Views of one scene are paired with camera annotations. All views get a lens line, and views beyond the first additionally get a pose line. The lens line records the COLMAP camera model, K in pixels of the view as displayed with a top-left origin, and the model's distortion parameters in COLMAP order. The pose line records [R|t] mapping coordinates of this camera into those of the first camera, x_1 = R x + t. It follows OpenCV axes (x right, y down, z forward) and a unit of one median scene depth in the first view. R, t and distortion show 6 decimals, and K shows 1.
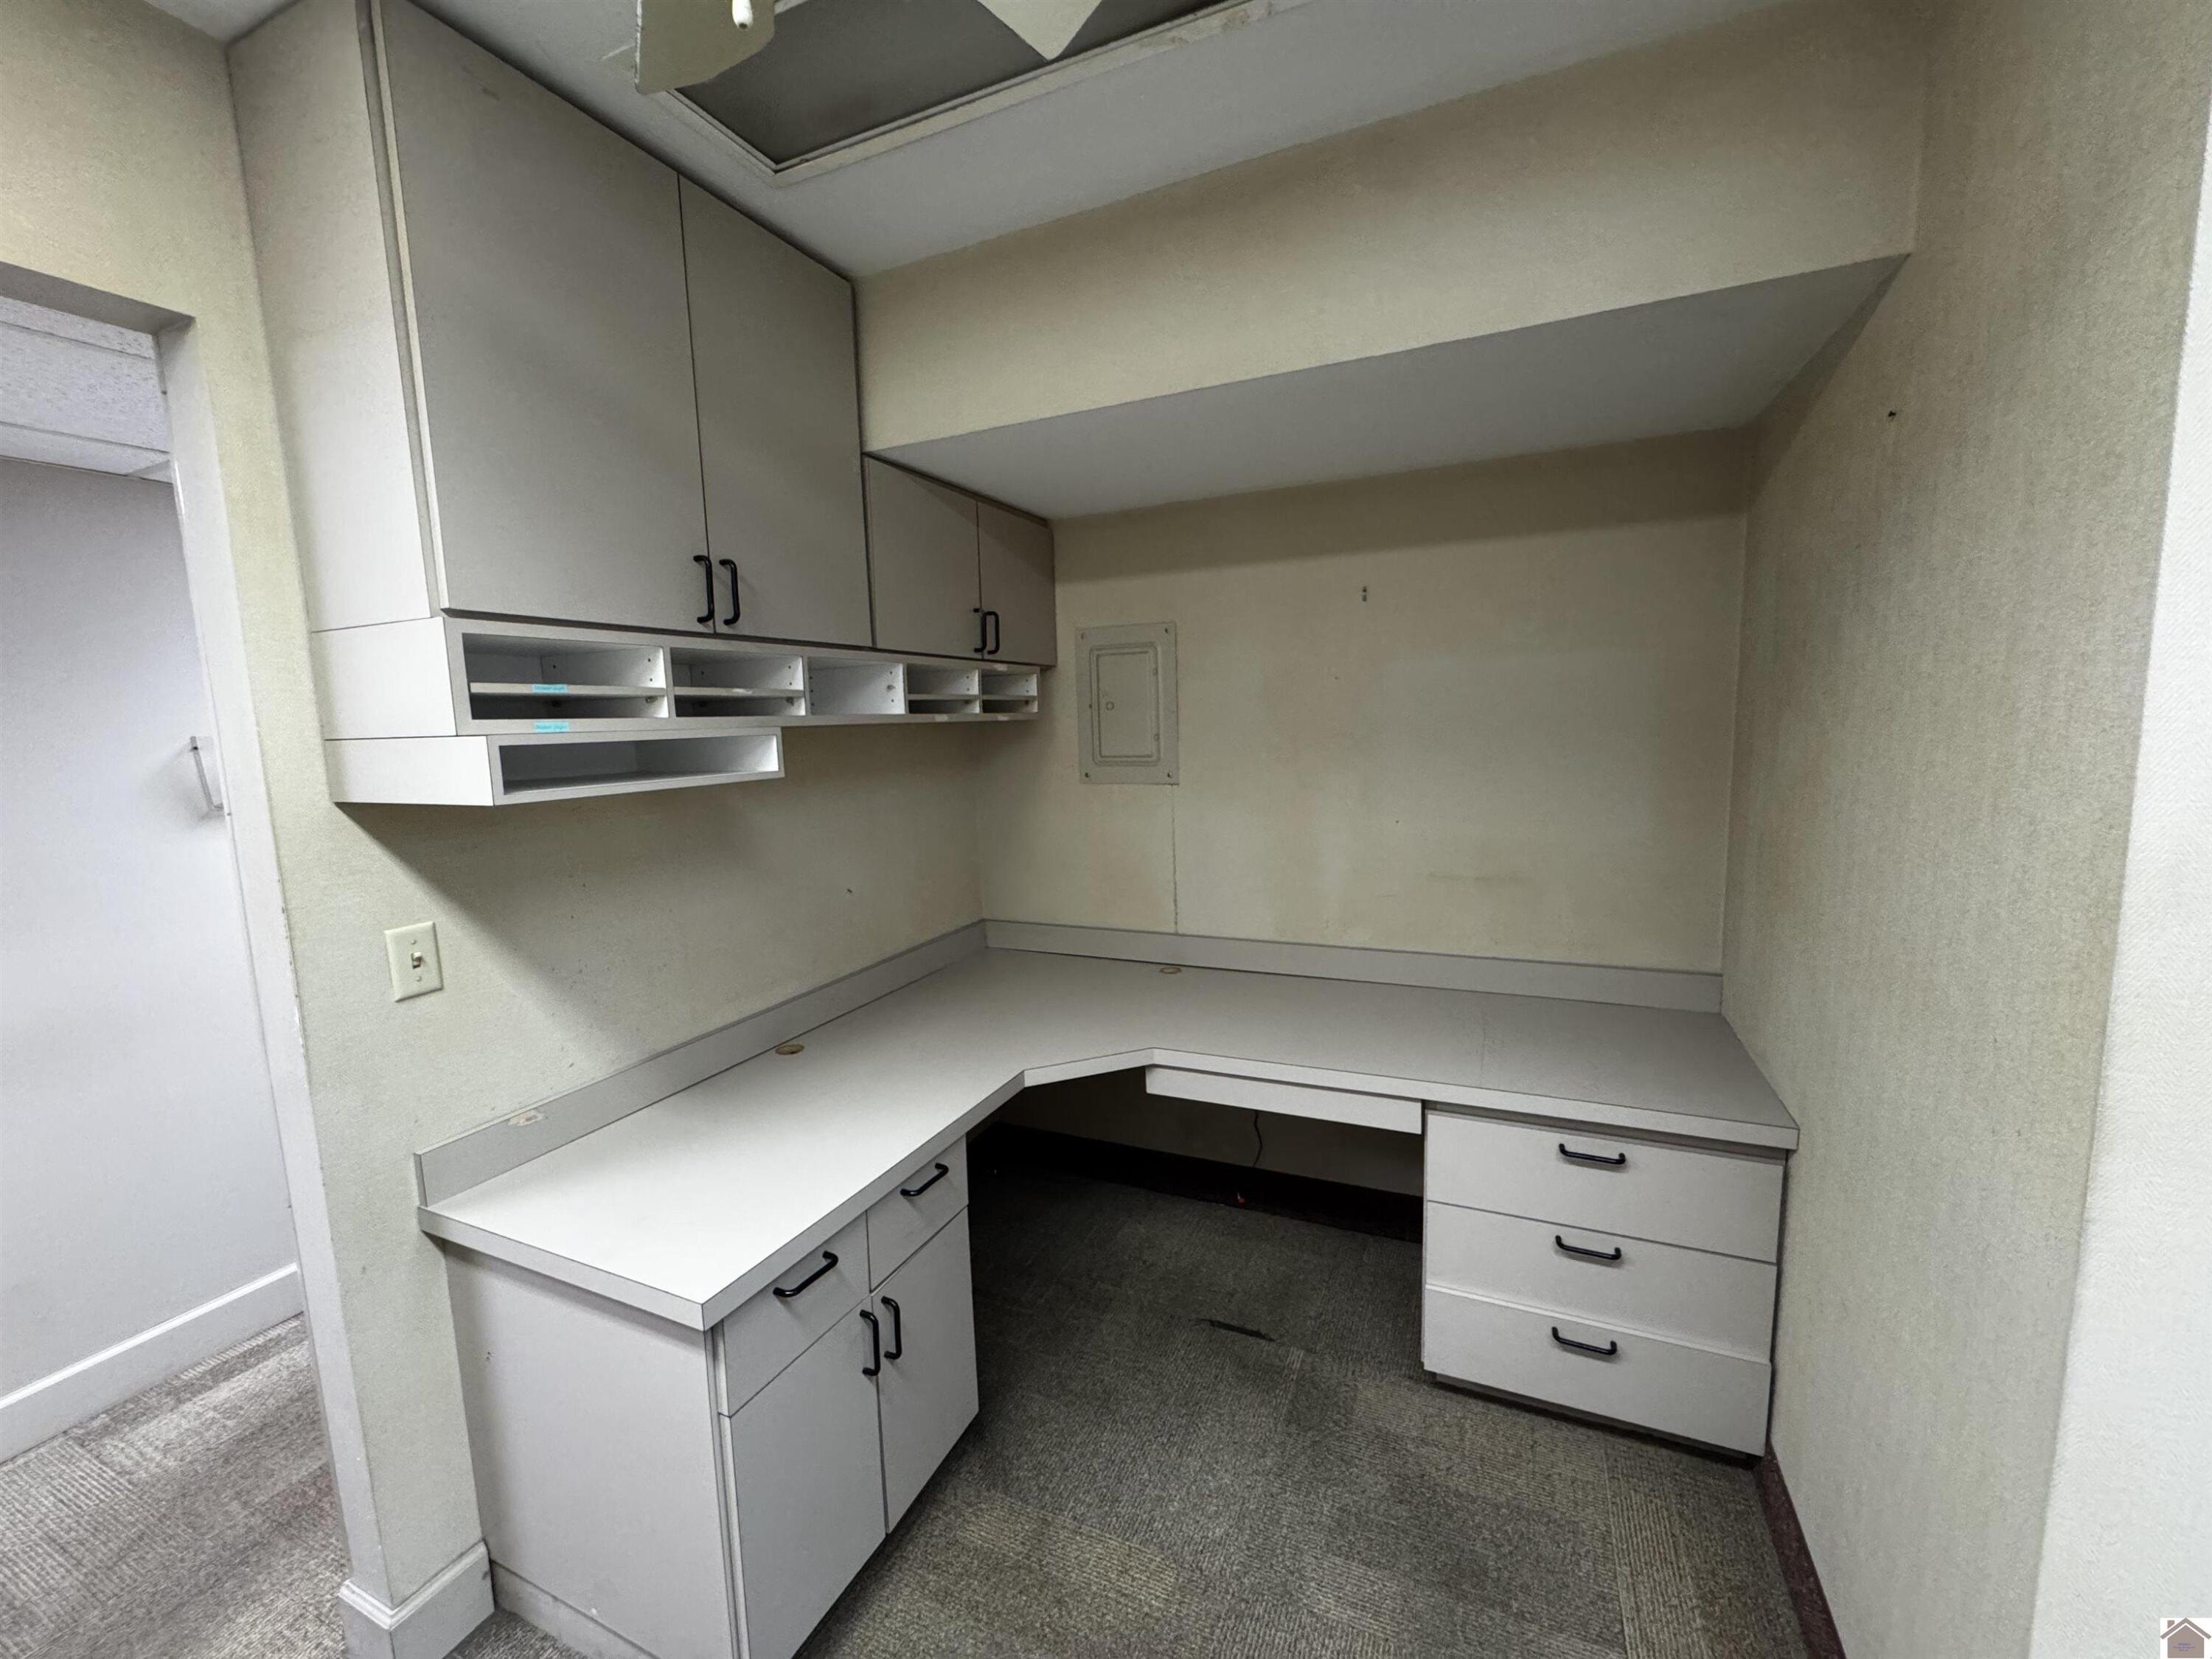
lens RADIAL K [[885.8, 0, 1106.0], [0, 885.8, 830.2], [0, 0, 1]] dist [-0.004605, 0.000901]
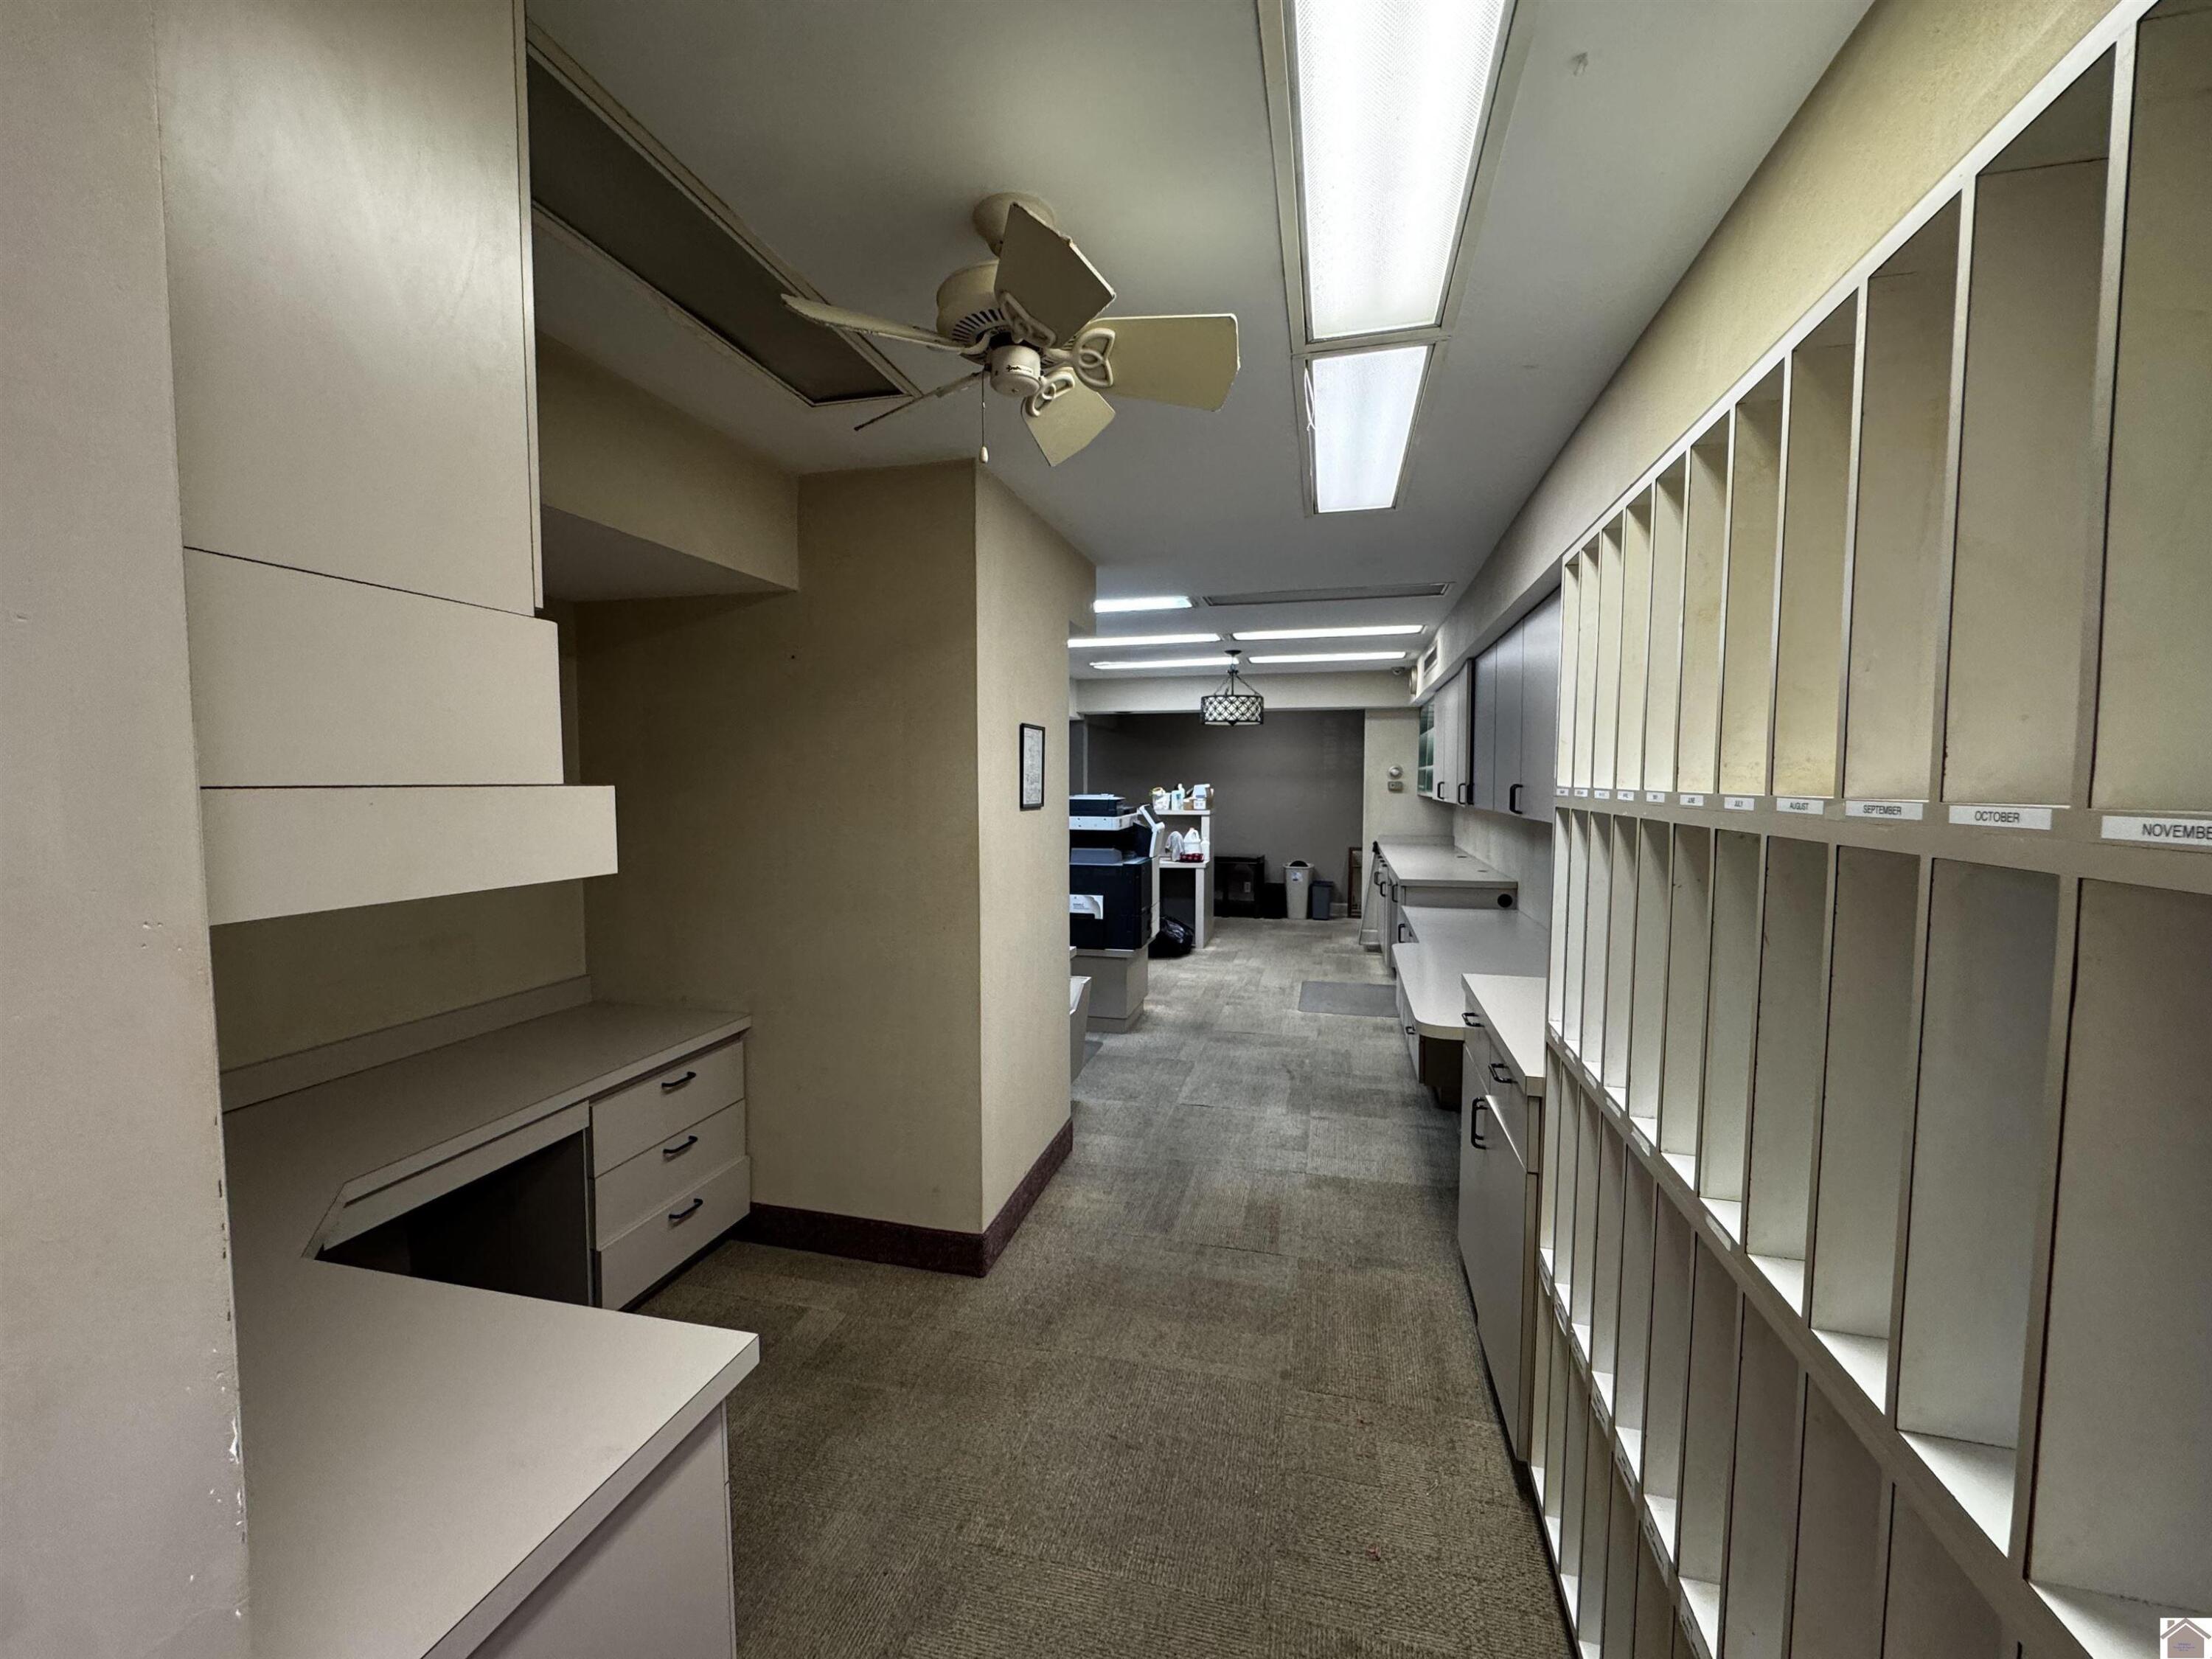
lens RADIAL K [[885.8, 0, 1103.7], [0, 885.8, 833.4], [0, 0, 1]] dist [-0.004605, 0.000901]
pose [[-0.171015, -0.028918, 0.984844, -1.034622], [0.135772, 0.989341, 0.052626, -0.030182], [-0.975869, 0.142714, -0.165266, 0.474709]]
